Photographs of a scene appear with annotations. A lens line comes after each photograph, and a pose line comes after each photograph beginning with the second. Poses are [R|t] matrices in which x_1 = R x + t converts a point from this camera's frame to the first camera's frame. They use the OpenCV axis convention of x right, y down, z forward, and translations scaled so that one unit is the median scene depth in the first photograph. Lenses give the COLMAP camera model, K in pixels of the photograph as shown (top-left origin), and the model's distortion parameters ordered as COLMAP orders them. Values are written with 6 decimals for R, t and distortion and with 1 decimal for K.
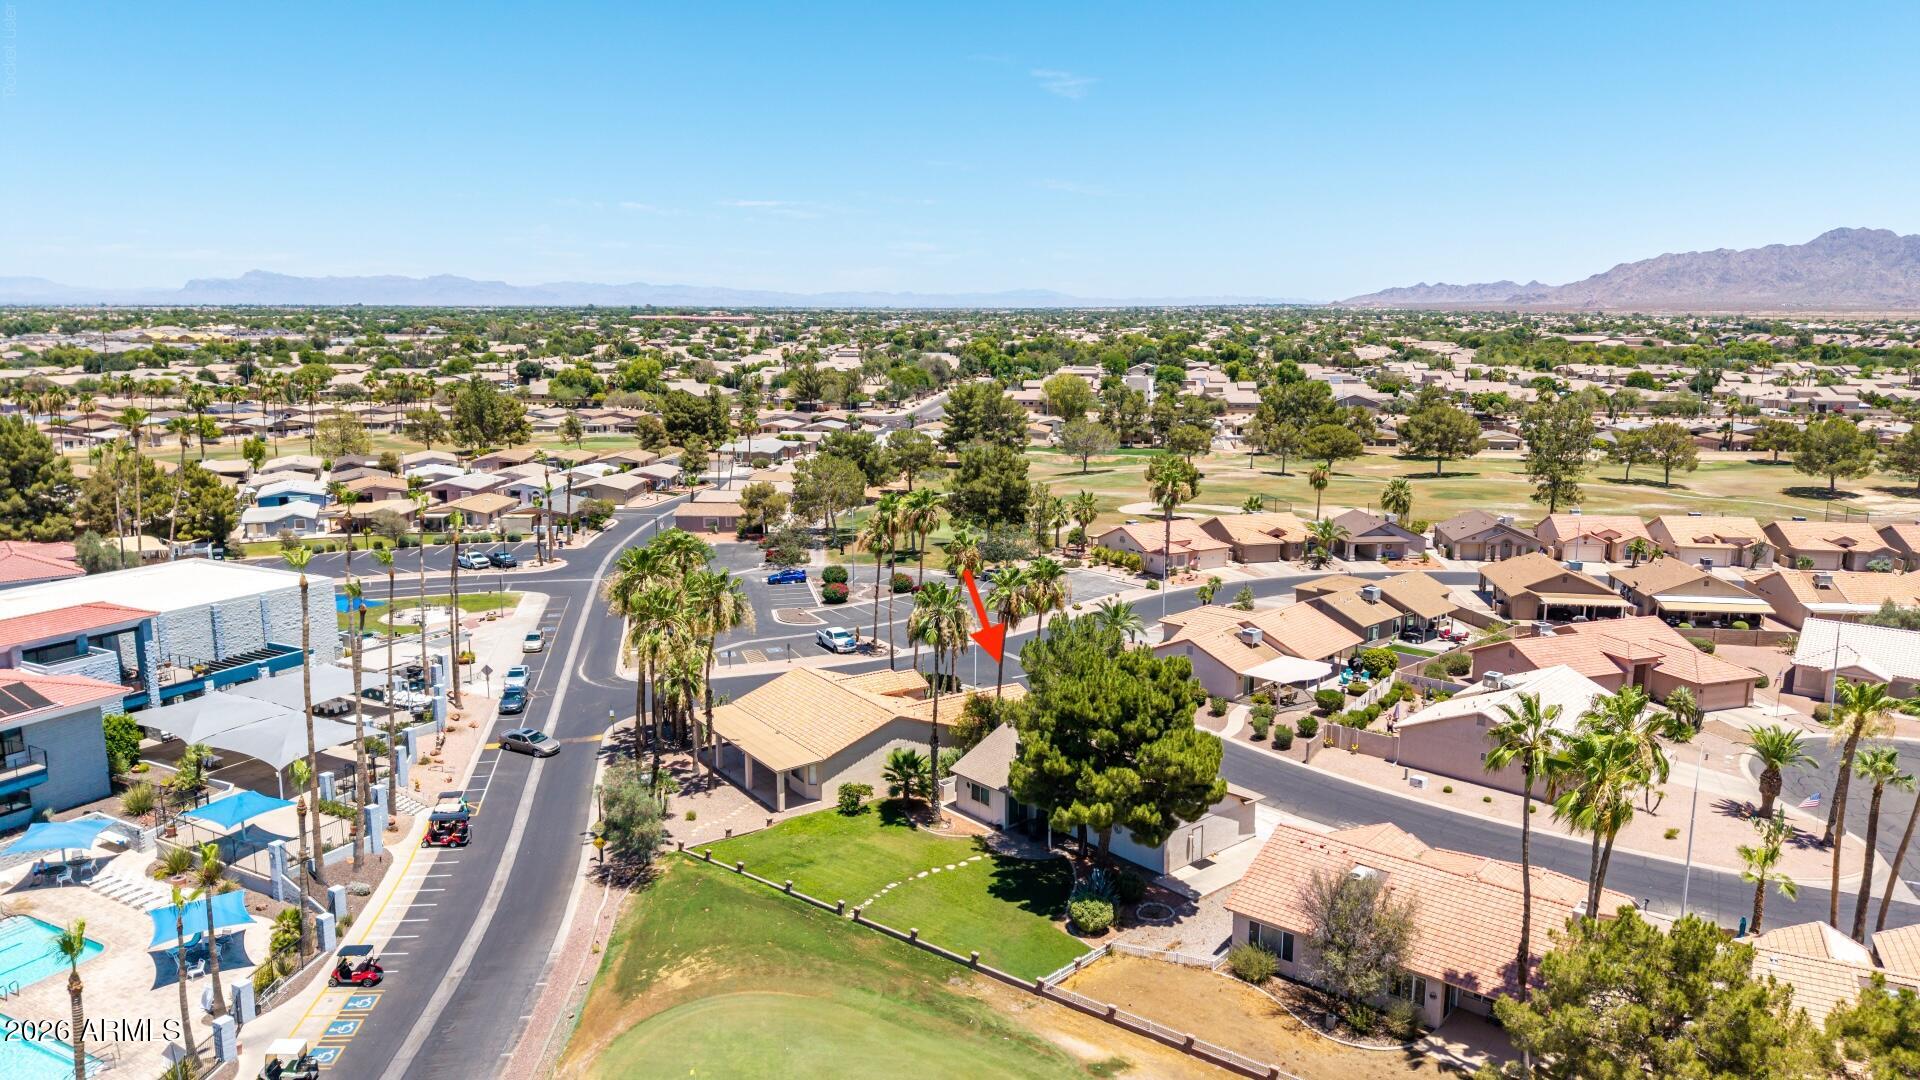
lens RADIAL K [[1270.0, 0, 960.0], [0, 1270.0, 540.0], [0, 0, 1]] dist [0.074640, -0.112525]
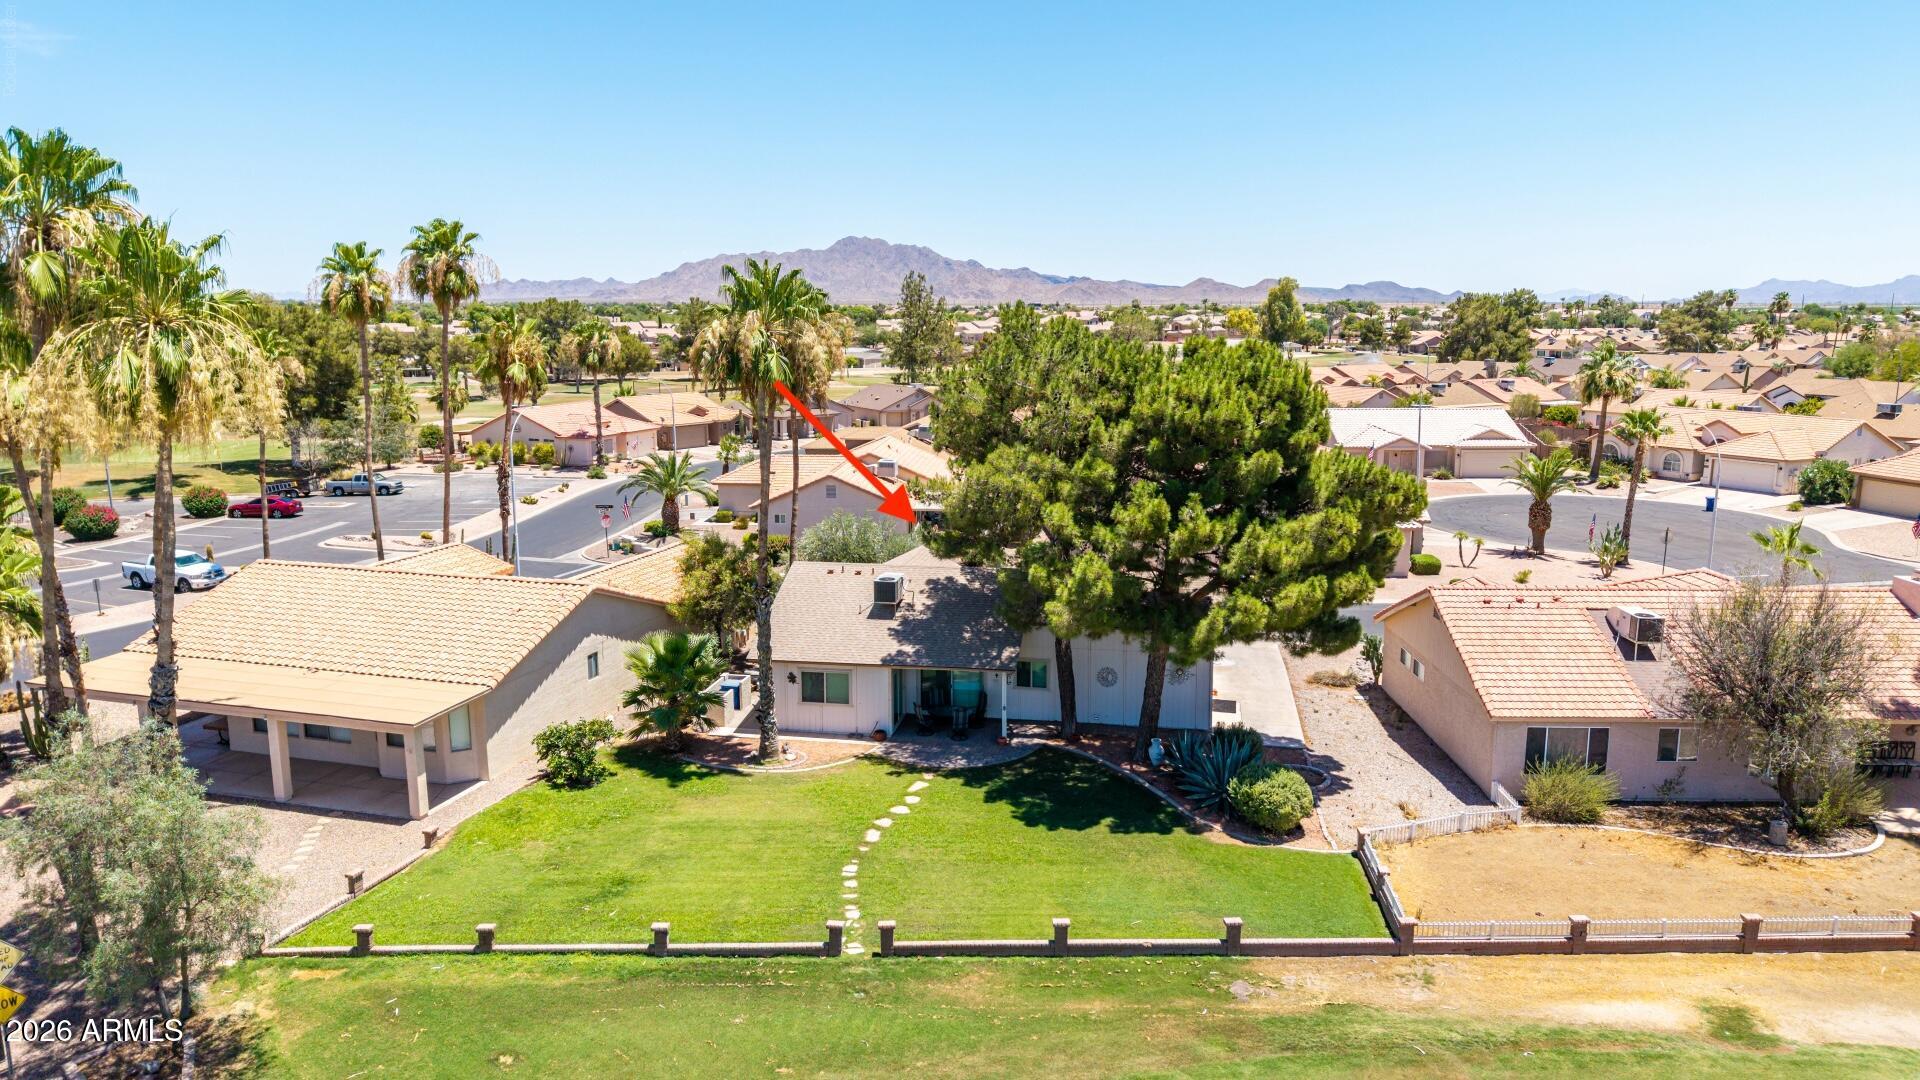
lens RADIAL K [[1270.0, 0, 960.0], [0, 1270.0, 540.0], [0, 0, 1]] dist [0.074640, -0.112525]
pose [[0.785903, -0.117372, 0.607108, -0.254033], [0.112576, 0.992570, 0.046163, 0.117310], [-0.608016, 0.032067, 0.793277, 0.525699]]
